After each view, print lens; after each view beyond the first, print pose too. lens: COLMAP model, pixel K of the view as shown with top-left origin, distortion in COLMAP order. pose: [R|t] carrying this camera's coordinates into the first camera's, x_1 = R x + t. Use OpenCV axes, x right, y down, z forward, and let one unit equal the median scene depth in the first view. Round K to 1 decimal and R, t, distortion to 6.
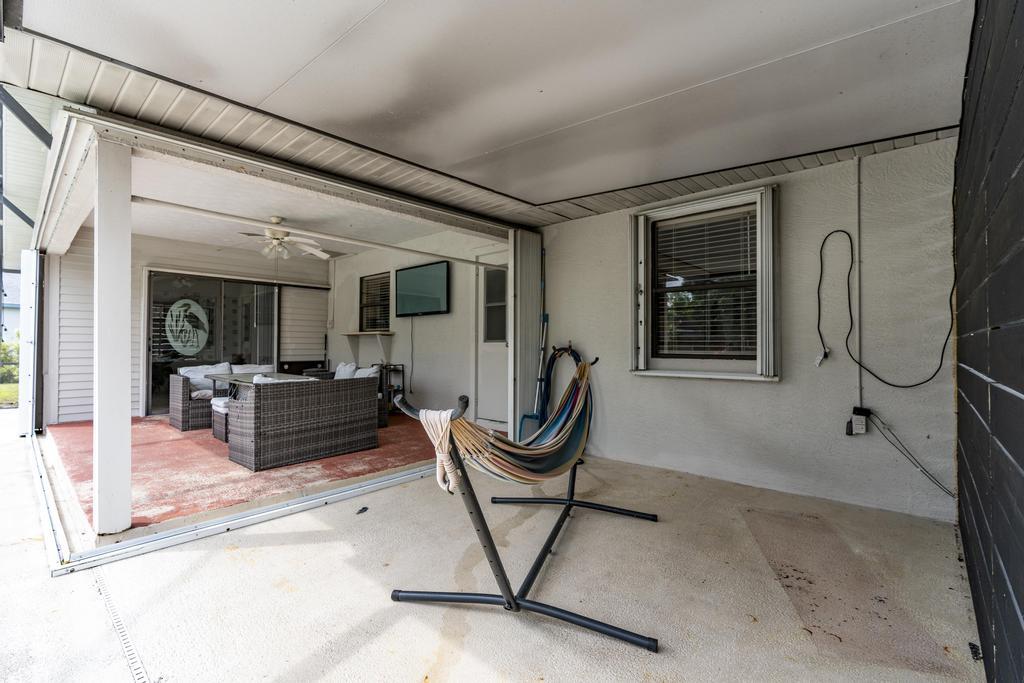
lens RADIAL K [[458.6, 0, 507.2], [0, 458.6, 338.8], [0, 0, 1]] dist [-0.002160, -0.000242]
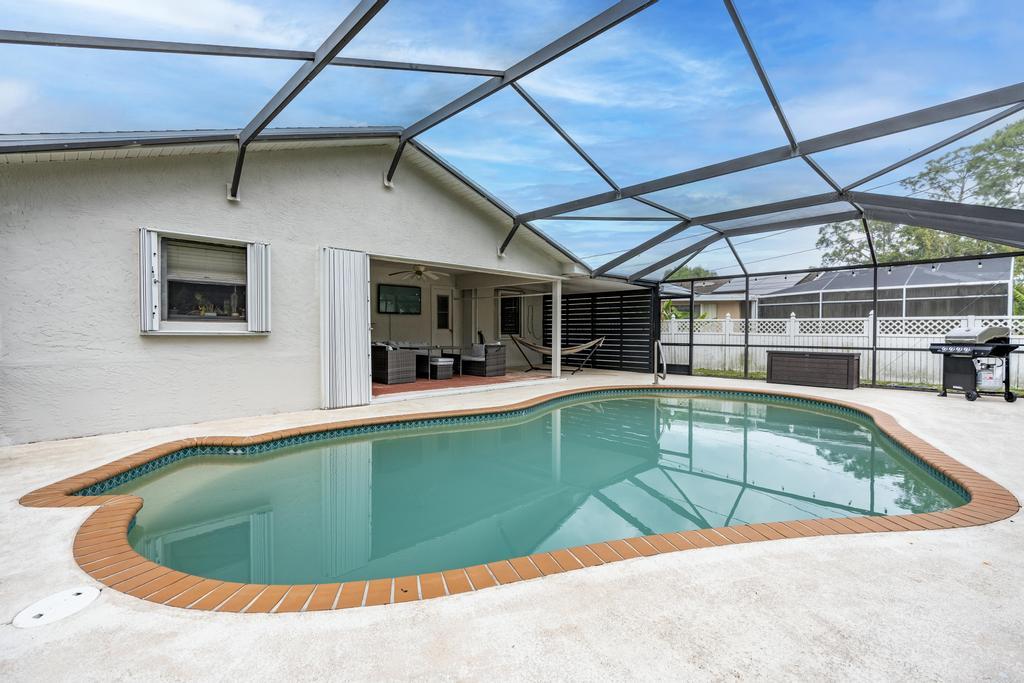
lens RADIAL K [[473.4, 0, 516.7], [0, 473.4, 358.4], [0, 0, 1]] dist [-0.002667, -0.000091]
pose [[0.074469, -0.057267, 0.995578, -1.998529], [-0.017618, 0.998118, 0.058731, 0.006553], [-0.997068, -0.021913, 0.073320, 0.402855]]
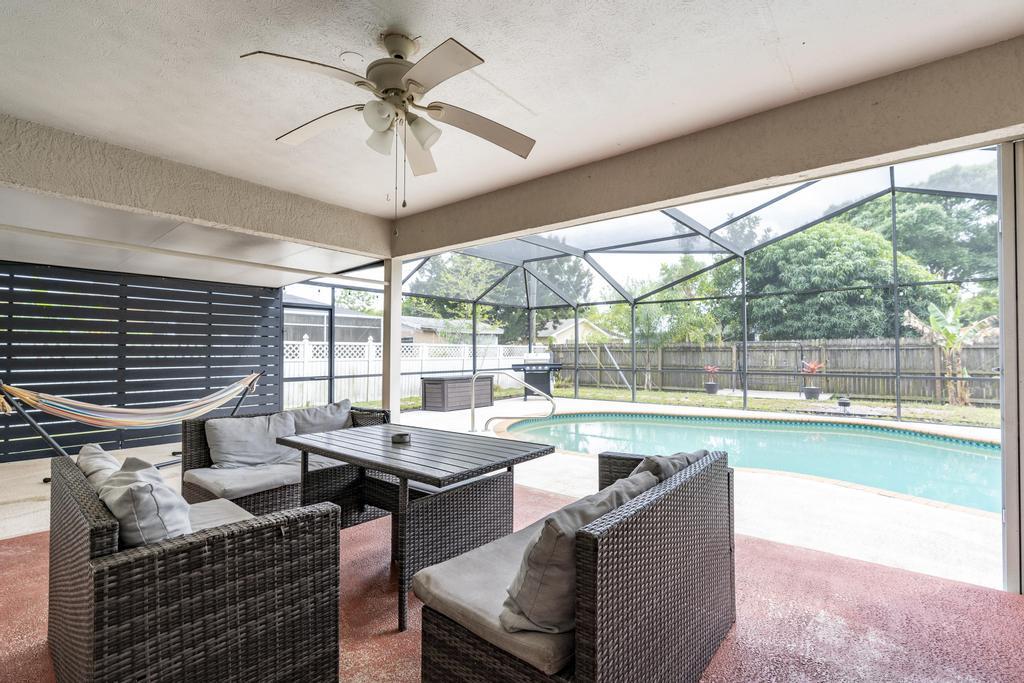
lens RADIAL K [[465.6, 0, 512.9], [0, 465.6, 337.7], [0, 0, 1]] dist [-0.001433, -0.000071]
pose [[-0.998090, -0.003142, -0.061696, -0.492725], [-0.000375, 0.998996, -0.044804, -0.002448], [0.061775, -0.044696, -0.997089, 1.184333]]
